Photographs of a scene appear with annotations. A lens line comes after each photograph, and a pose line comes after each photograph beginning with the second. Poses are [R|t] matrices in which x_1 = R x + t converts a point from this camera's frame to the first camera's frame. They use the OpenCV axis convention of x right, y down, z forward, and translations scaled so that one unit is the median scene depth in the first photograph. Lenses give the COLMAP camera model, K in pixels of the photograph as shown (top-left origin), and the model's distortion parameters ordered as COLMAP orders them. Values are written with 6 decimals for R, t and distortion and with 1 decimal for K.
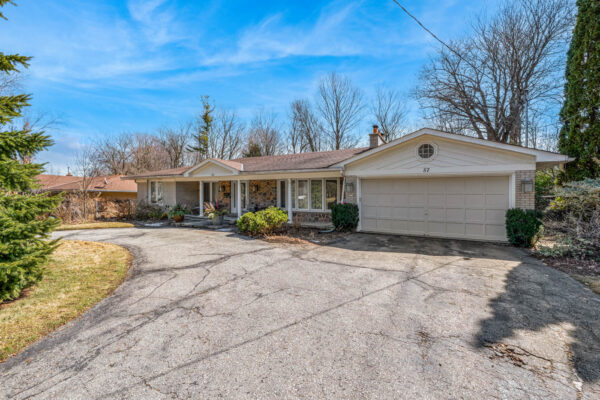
lens RADIAL K [[242.6, 0, 302.8], [0, 242.6, 199.4], [0, 0, 1]] dist [-0.009052, 0.000257]
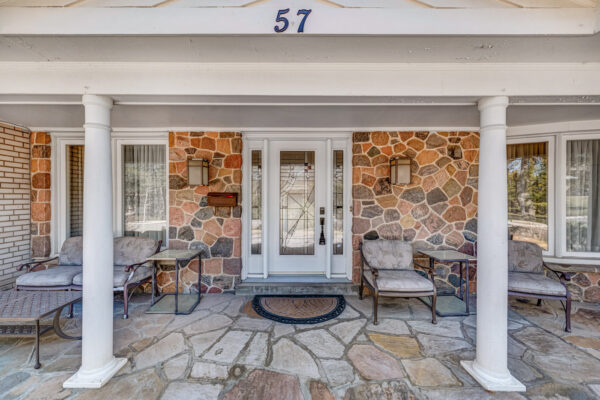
lens RADIAL K [[242.6, 0, 302.8], [0, 242.6, 199.4], [0, 0, 1]] dist [-0.009052, 0.000257]
pose [[0.885629, -0.020730, 0.463931, -0.418219], [0.016710, 0.999779, 0.012774, -0.026161], [-0.464093, -0.003561, 0.885779, 0.929345]]
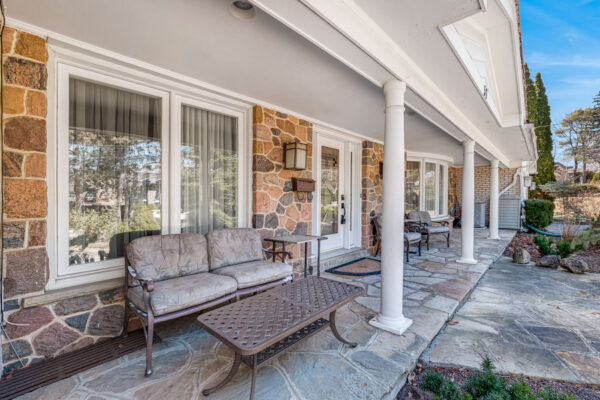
lens RADIAL K [[264.4, 0, 300.0], [0, 264.4, 200.0], [0, 0, 1]] dist [-0.012655, -0.000024]
pose [[0.249082, -0.030224, 0.968011, -0.665497], [0.003423, 0.999534, 0.030327, -0.016235], [-0.968476, -0.004240, 0.249069, 1.135518]]
